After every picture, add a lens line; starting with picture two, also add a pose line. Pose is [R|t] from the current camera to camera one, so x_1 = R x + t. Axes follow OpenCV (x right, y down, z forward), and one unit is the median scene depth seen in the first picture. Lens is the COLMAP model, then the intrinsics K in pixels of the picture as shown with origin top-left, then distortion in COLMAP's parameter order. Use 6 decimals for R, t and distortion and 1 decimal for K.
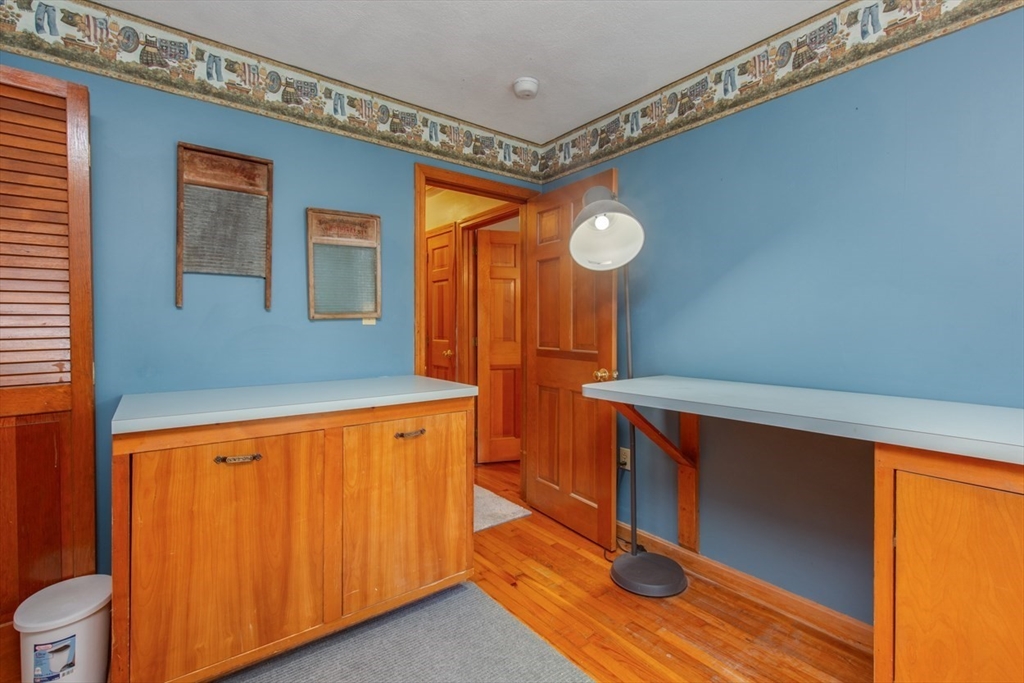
lens RADIAL K [[471.9, 0, 525.9], [0, 471.9, 327.5], [0, 0, 1]] dist [0.001639, -0.000544]
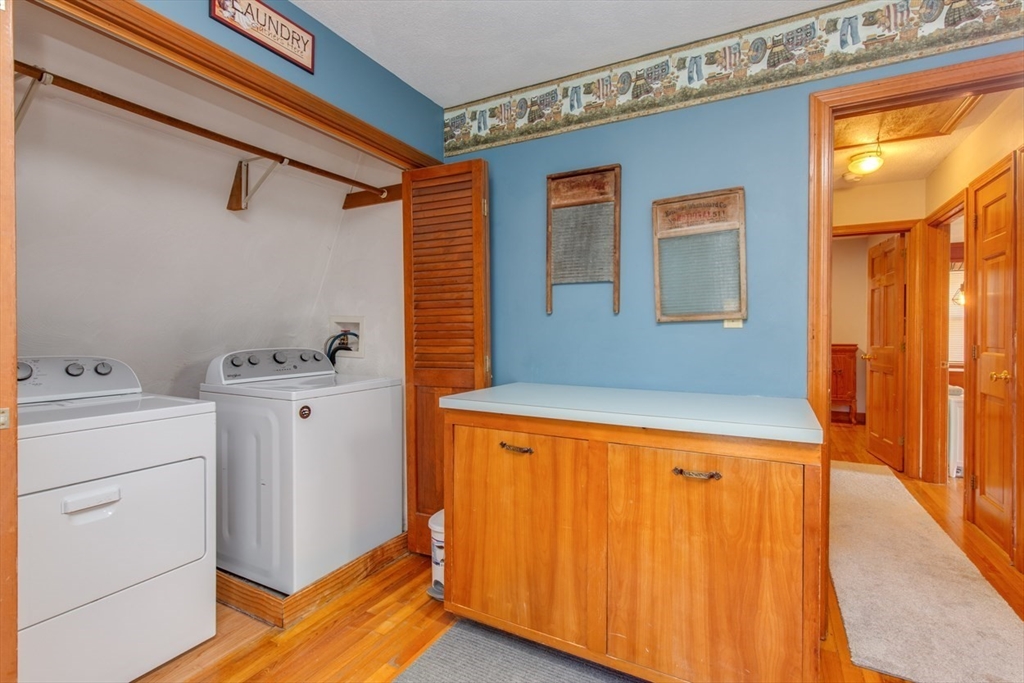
lens RADIAL K [[472.0, 0, 514.2], [0, 472.0, 336.5], [0, 0, 1]] dist [0.005326, -0.000525]
pose [[0.389140, 0.009844, -0.921126, 0.320160], [-0.003387, 0.999951, 0.009255, 0.003028], [0.921173, -0.000481, 0.389154, 0.436456]]
